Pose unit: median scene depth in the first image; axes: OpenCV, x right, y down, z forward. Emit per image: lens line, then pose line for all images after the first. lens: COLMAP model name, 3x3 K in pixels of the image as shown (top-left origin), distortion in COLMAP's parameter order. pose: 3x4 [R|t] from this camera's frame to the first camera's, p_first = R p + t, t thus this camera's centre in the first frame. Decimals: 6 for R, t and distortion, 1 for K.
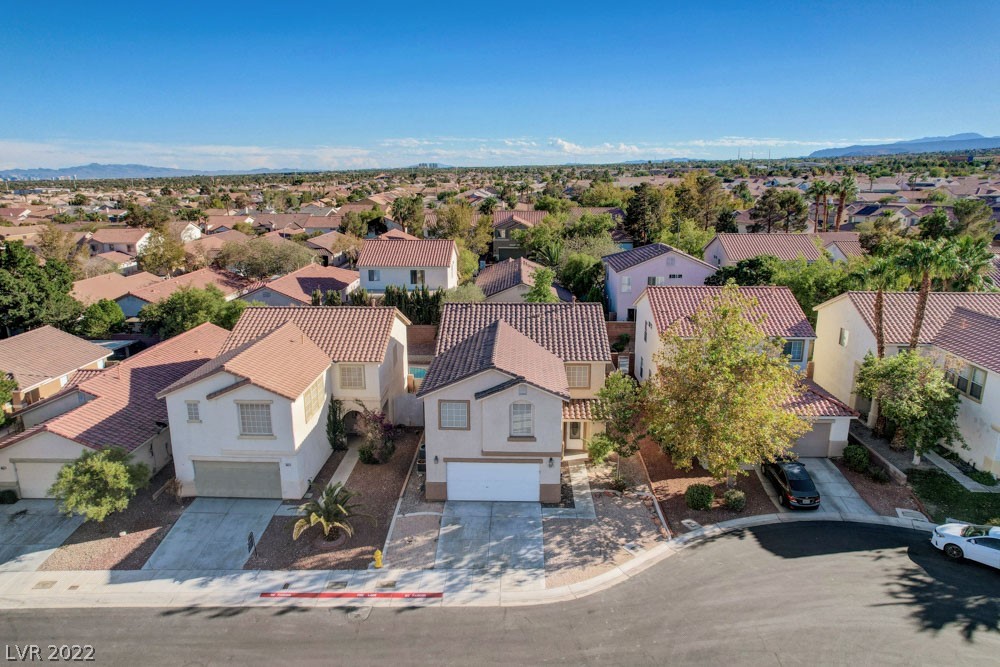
lens RADIAL K [[647.5, 0, 500.0], [0, 647.5, 333.5], [0, 0, 1]] dist [-0.081082, 0.074777]
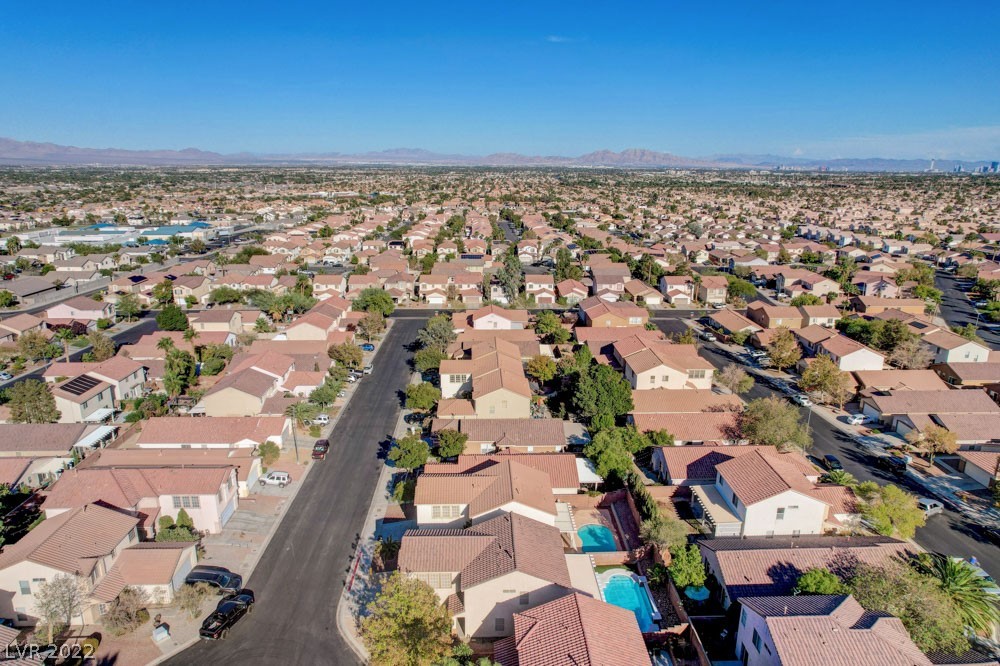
lens RADIAL K [[641.4, 0, 499.4], [0, 641.4, 327.1], [0, 0, 1]] dist [-0.081383, 0.074401]
pose [[0.063477, 0.261532, -0.963105, 1.785410], [-0.249196, 0.938635, 0.238463, -1.142653], [0.966370, 0.224865, 0.124755, 0.844066]]
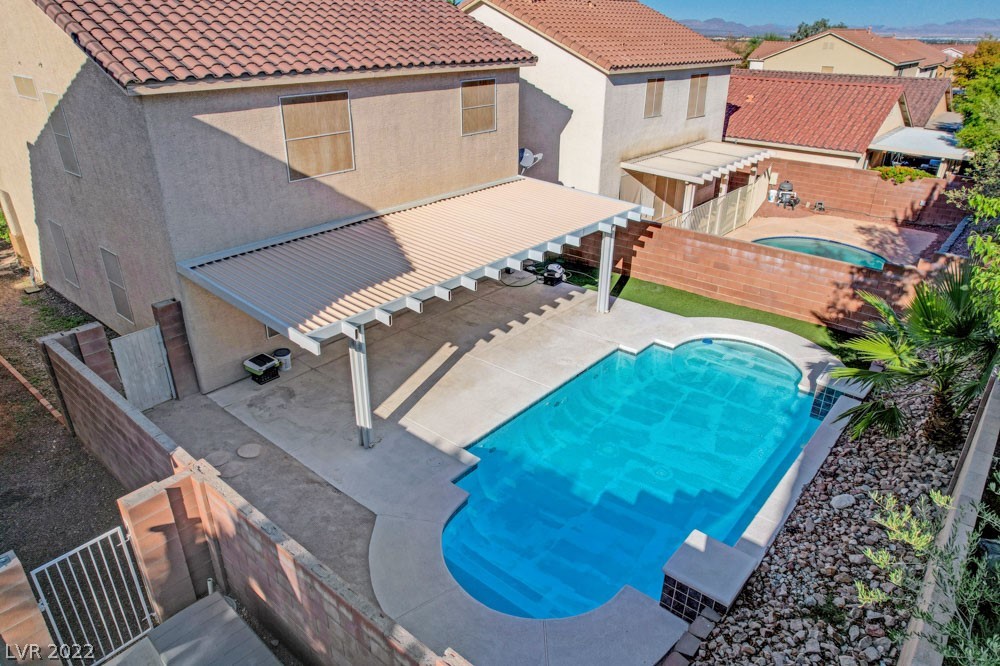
lens RADIAL K [[647.5, 0, 500.0], [0, 647.5, 333.0], [0, 0, 1]] dist [-0.081082, 0.074777]
pose [[-0.625252, 0.336895, -0.703961, 0.344326], [-0.190823, 0.808649, 0.556483, -0.133772], [0.756734, 0.482274, -0.441323, 1.770116]]
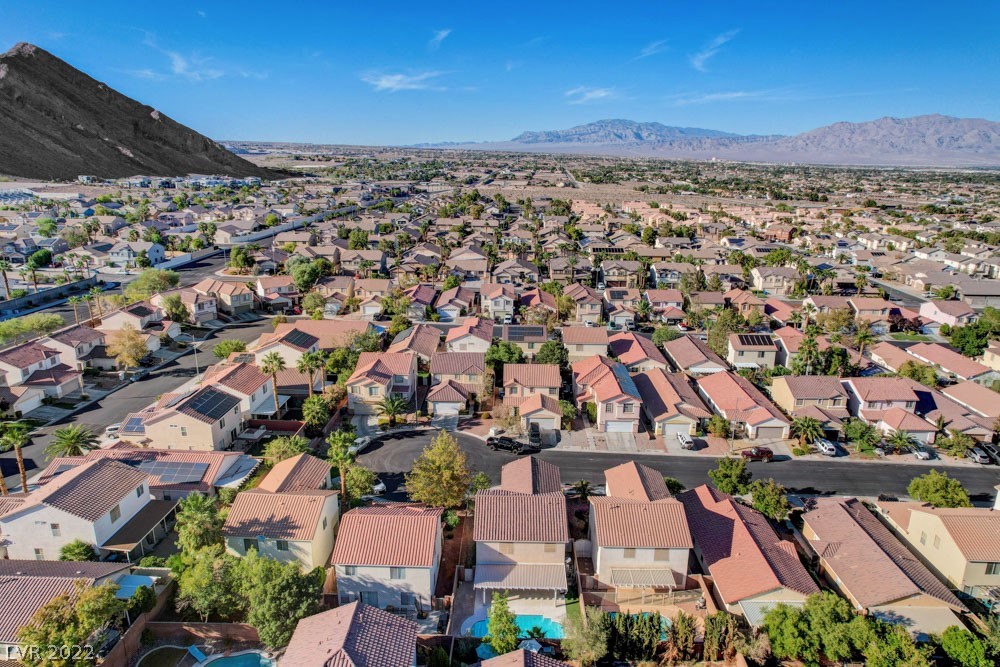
lens RADIAL K [[641.4, 0, 499.4], [0, 641.4, 327.6], [0, 0, 1]] dist [-0.081383, 0.074401]
pose [[-0.999945, -0.002231, -0.010239, 0.145110], [-0.006969, 0.871237, 0.490814, -1.670437], [0.007825, 0.490858, -0.871204, 2.938208]]
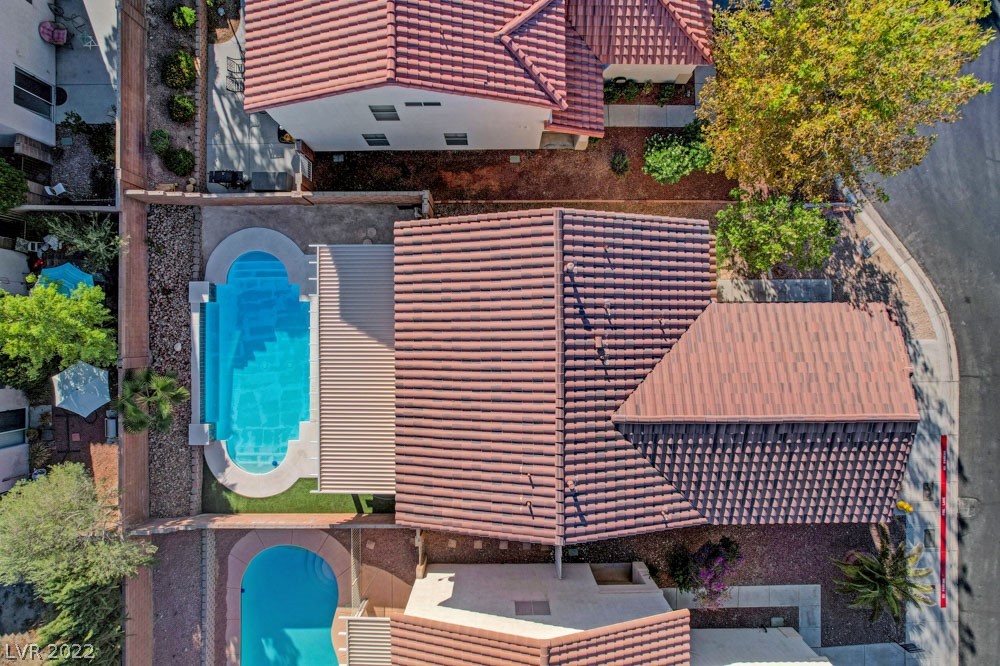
lens RADIAL K [[604.7, 0, 500.0], [0, 604.7, 333.0], [0, 0, 1]] dist [0.001494, 0.001697]
pose [[-0.034630, -0.999057, 0.026207, 0.071109], [0.252238, 0.016636, 0.967522, -0.613080], [-0.967045, 0.040115, 0.251424, 1.189703]]
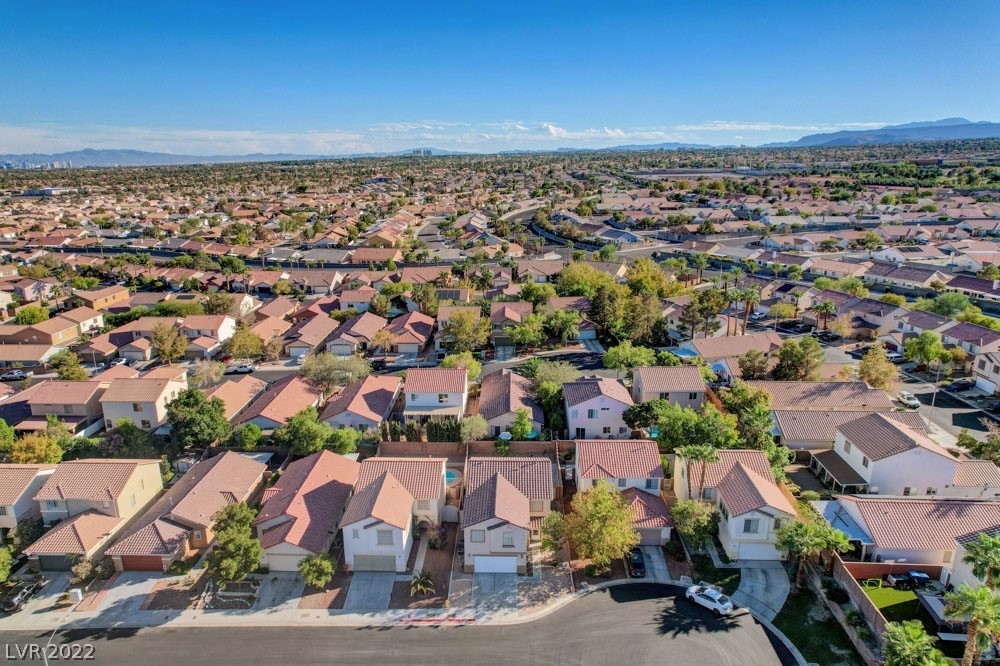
lens RADIAL K [[641.4, 0, 499.4], [0, 641.4, 327.1], [0, 0, 1]] dist [-0.081383, 0.074401]
pose [[0.999954, -0.003149, 0.009080, -0.013658], [0.002991, 0.999844, 0.017421, -0.609868], [-0.009133, -0.017393, 0.999807, -1.132174]]
